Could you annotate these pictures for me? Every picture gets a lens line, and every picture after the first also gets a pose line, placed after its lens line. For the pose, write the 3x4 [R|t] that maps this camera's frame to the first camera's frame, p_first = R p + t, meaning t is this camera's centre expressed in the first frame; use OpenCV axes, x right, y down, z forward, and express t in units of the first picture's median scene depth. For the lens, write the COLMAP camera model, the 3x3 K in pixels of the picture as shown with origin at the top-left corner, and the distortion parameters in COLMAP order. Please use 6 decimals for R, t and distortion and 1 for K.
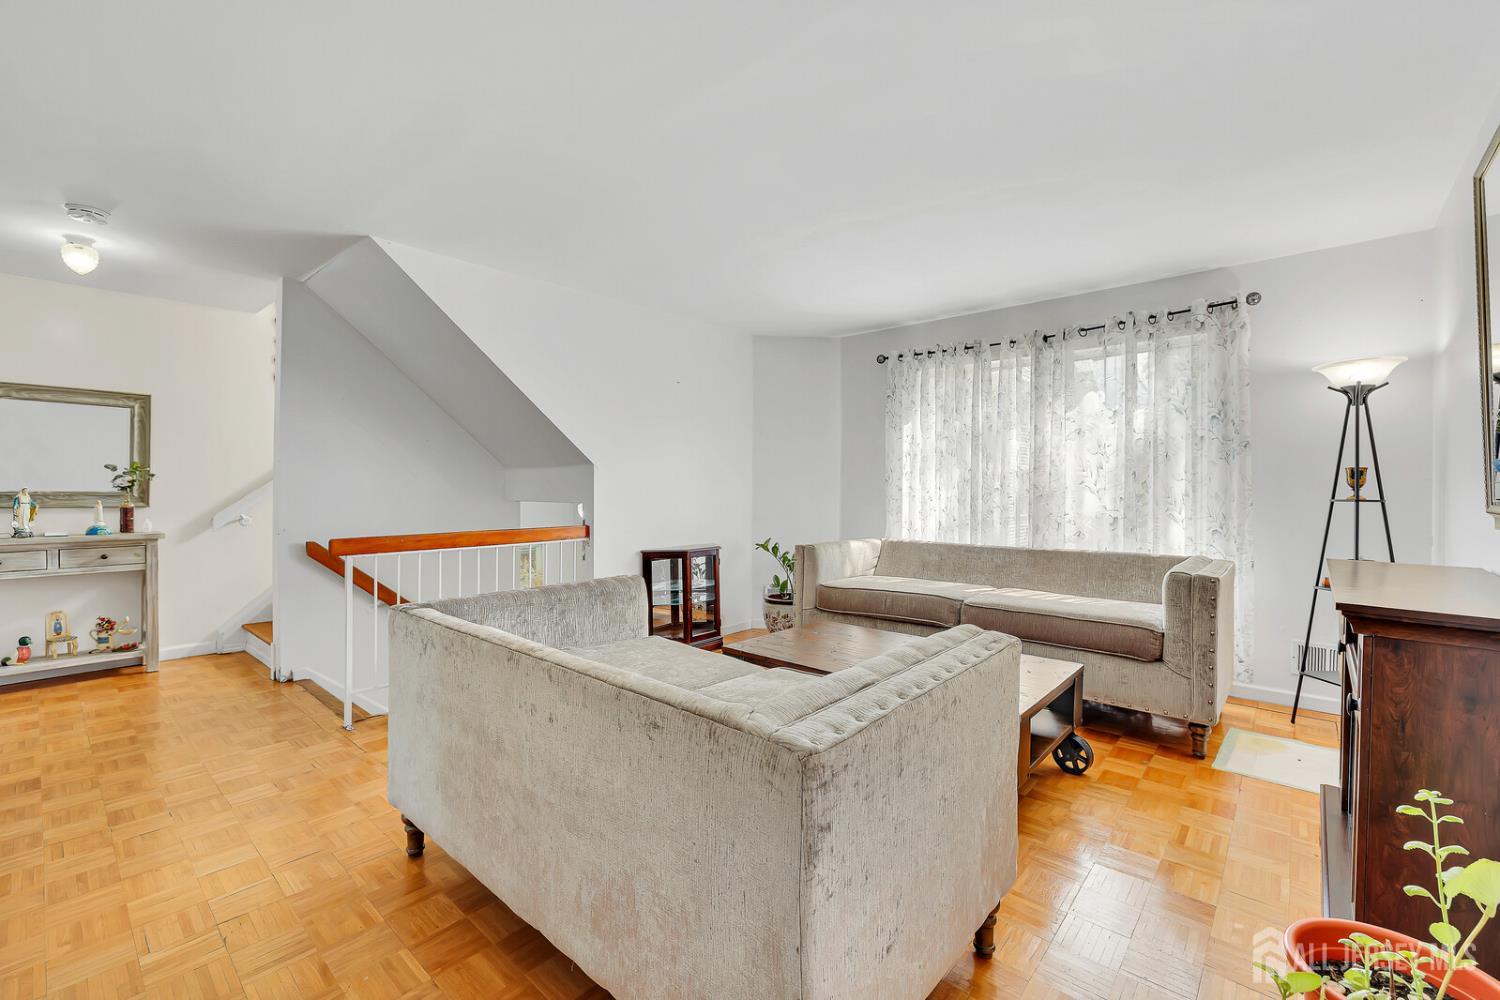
lens RADIAL K [[633.7, 0, 746.7], [0, 633.7, 489.7], [0, 0, 1]] dist [-0.005720, 0.001457]
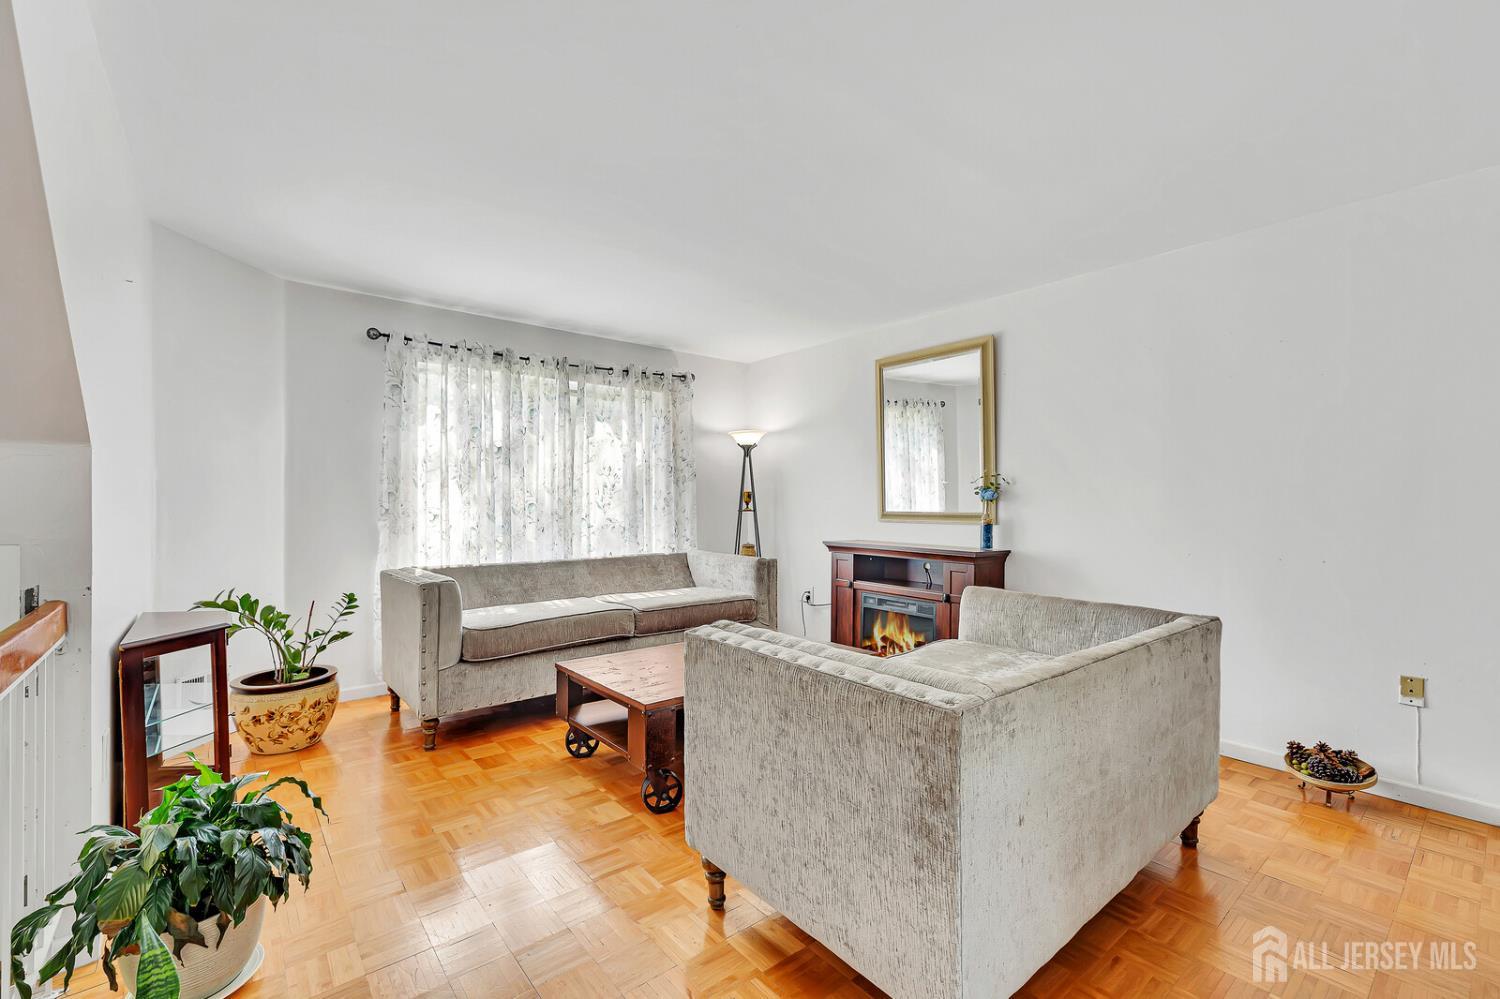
lens RADIAL K [[633.7, 0, 747.2], [0, 633.7, 501.3], [0, 0, 1]] dist [-0.005720, 0.001457]
pose [[0.153312, 0.003112, 0.988173, -0.601243], [0.001363, 0.999993, -0.003361, -0.002329], [-0.988177, 0.001862, 0.153307, 0.568461]]
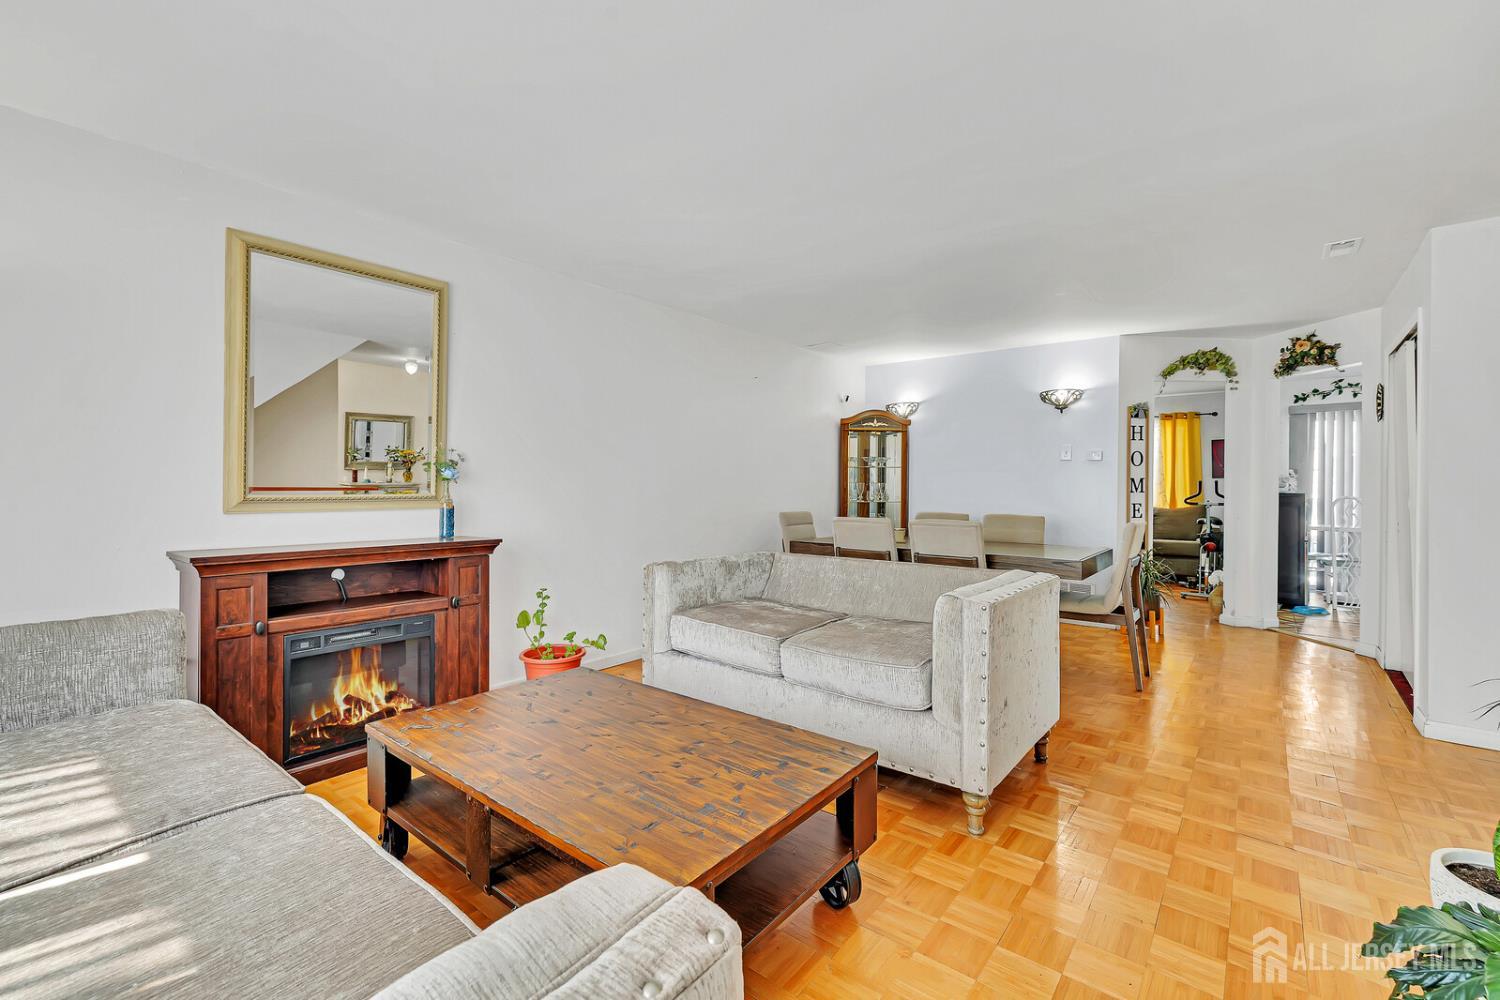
lens RADIAL K [[633.7, 0, 757.4], [0, 633.7, 484.3], [0, 0, 1]] dist [-0.005720, 0.001457]
pose [[-0.999128, -0.007123, -0.041147, 0.067077], [-0.007252, 0.999969, 0.003002, -0.006008], [0.041124, 0.003297, -0.999149, 1.198991]]
